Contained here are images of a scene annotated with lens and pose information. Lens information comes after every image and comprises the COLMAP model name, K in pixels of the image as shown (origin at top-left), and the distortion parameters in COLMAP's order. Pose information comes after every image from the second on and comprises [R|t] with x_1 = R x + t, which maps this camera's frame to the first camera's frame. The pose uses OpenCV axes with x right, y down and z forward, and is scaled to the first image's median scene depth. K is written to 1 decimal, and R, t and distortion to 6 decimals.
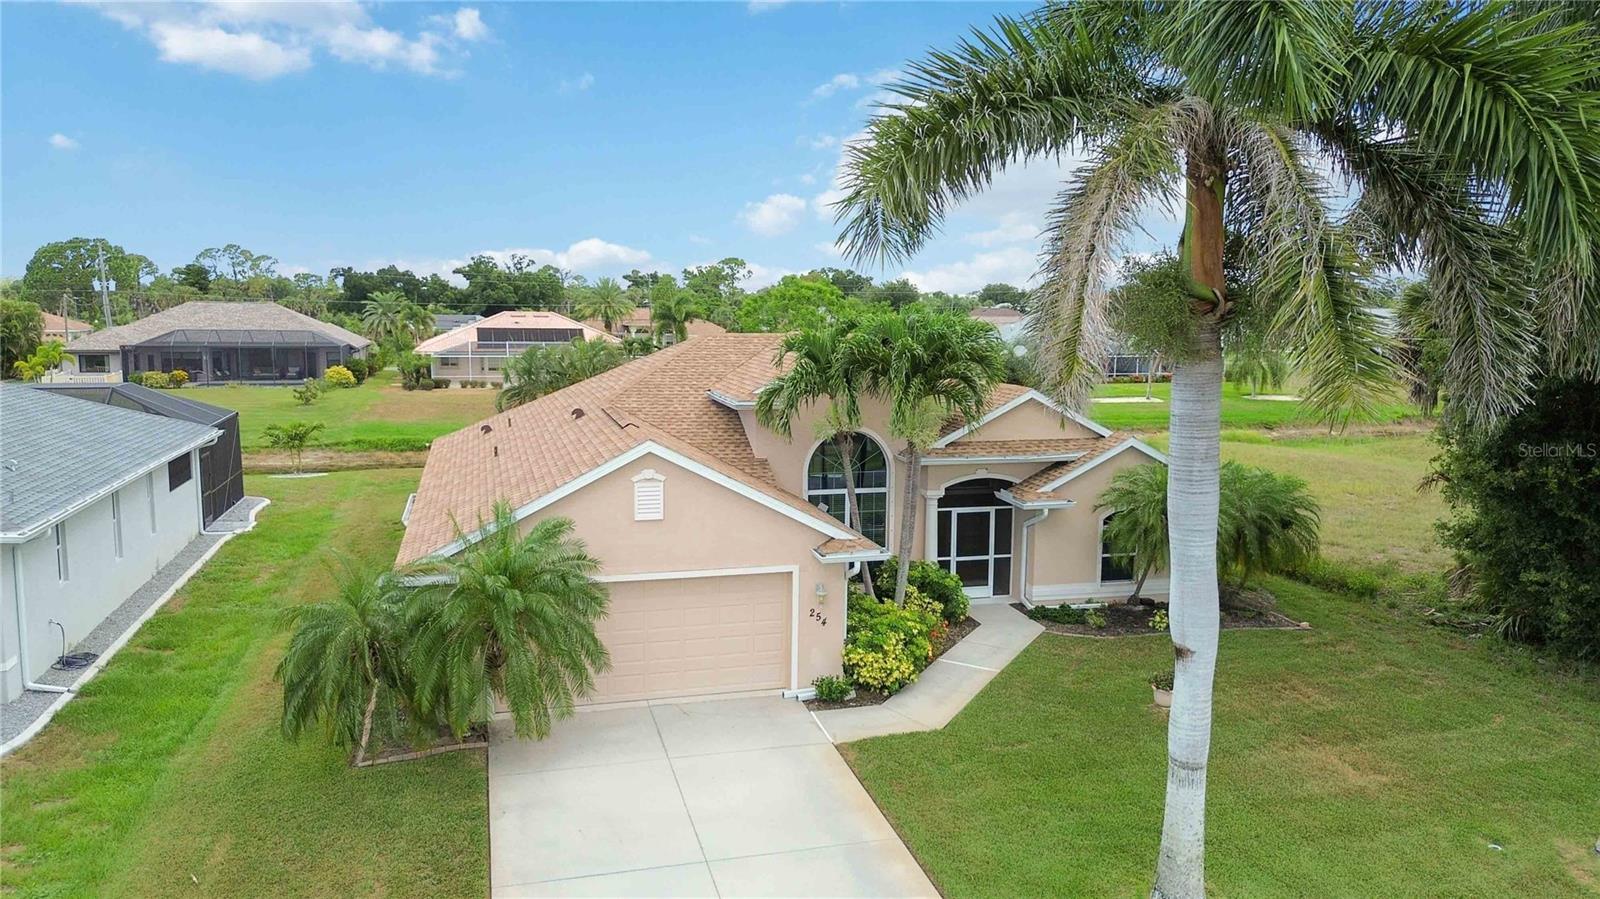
lens RADIAL K [[1141.3, 0, 819.3], [0, 1141.3, 444.5], [0, 0, 1]] dist [0.000687, -0.004104]
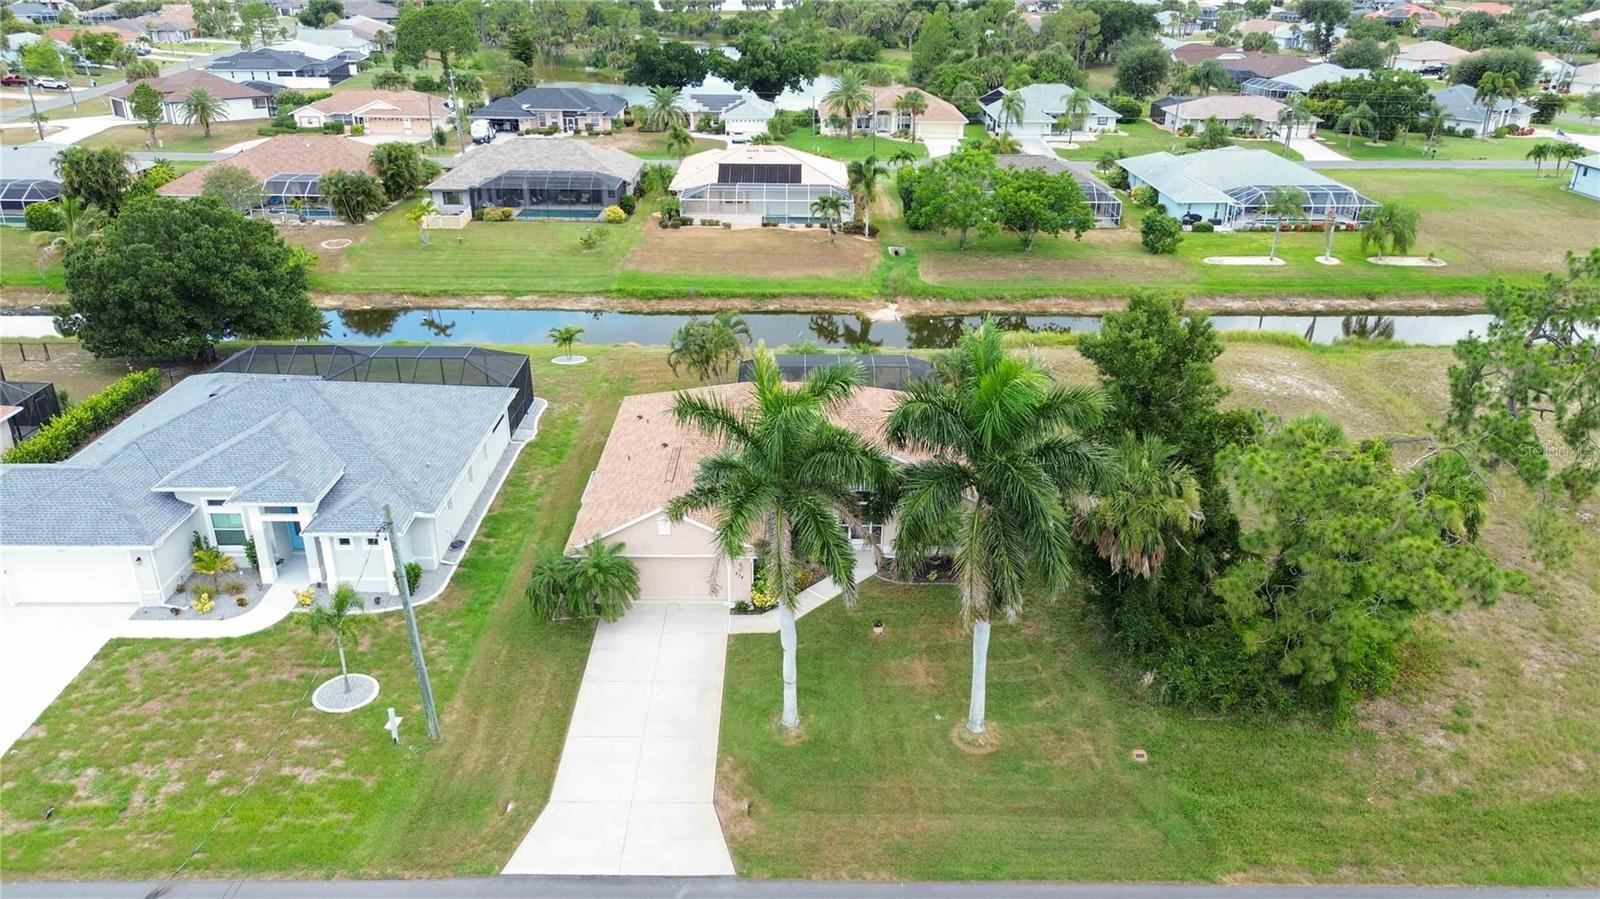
lens RADIAL K [[1131.6, 0, 800.0], [0, 1131.6, 449.5], [0, 0, 1]] dist [0.065062, -0.068872]
pose [[0.959489, 0.108248, -0.260120, 0.520046], [-0.030512, 0.957740, 0.286013, -0.570608], [0.280087, -0.266489, 0.922244, -0.772377]]
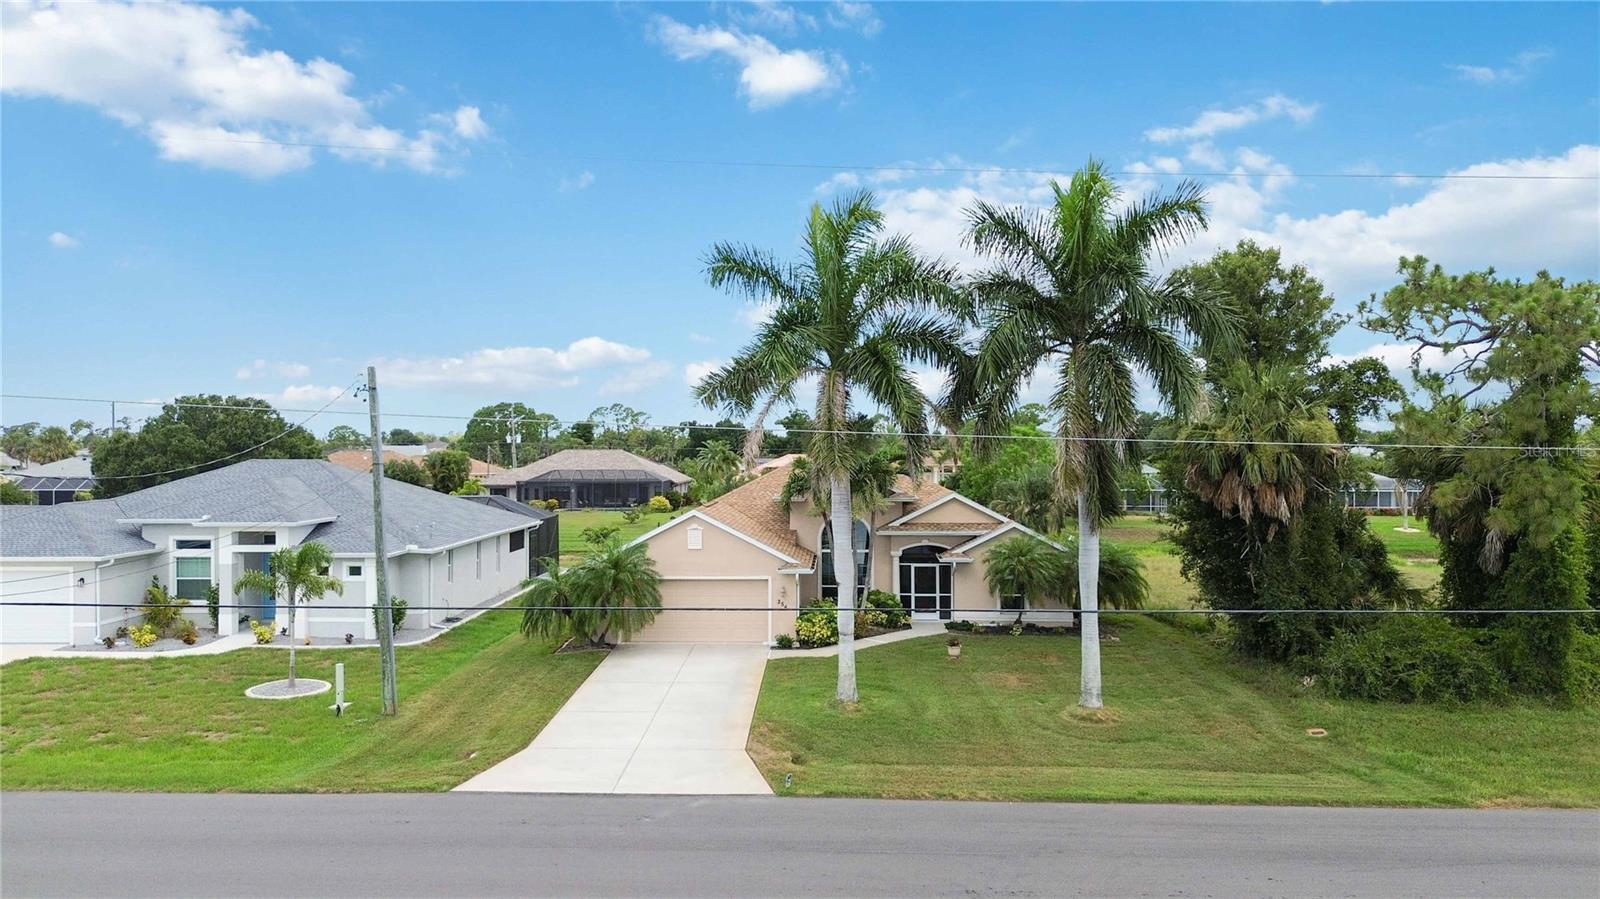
lens RADIAL K [[1131.6, 0, 800.0], [0, 1131.6, 449.5], [0, 0, 1]] dist [0.065062, -0.068872]
pose [[0.948353, -0.012878, -0.316955, 0.481274], [-0.025664, 0.992785, -0.117126, 0.086796], [0.316177, 0.119211, 0.941181, -0.623082]]
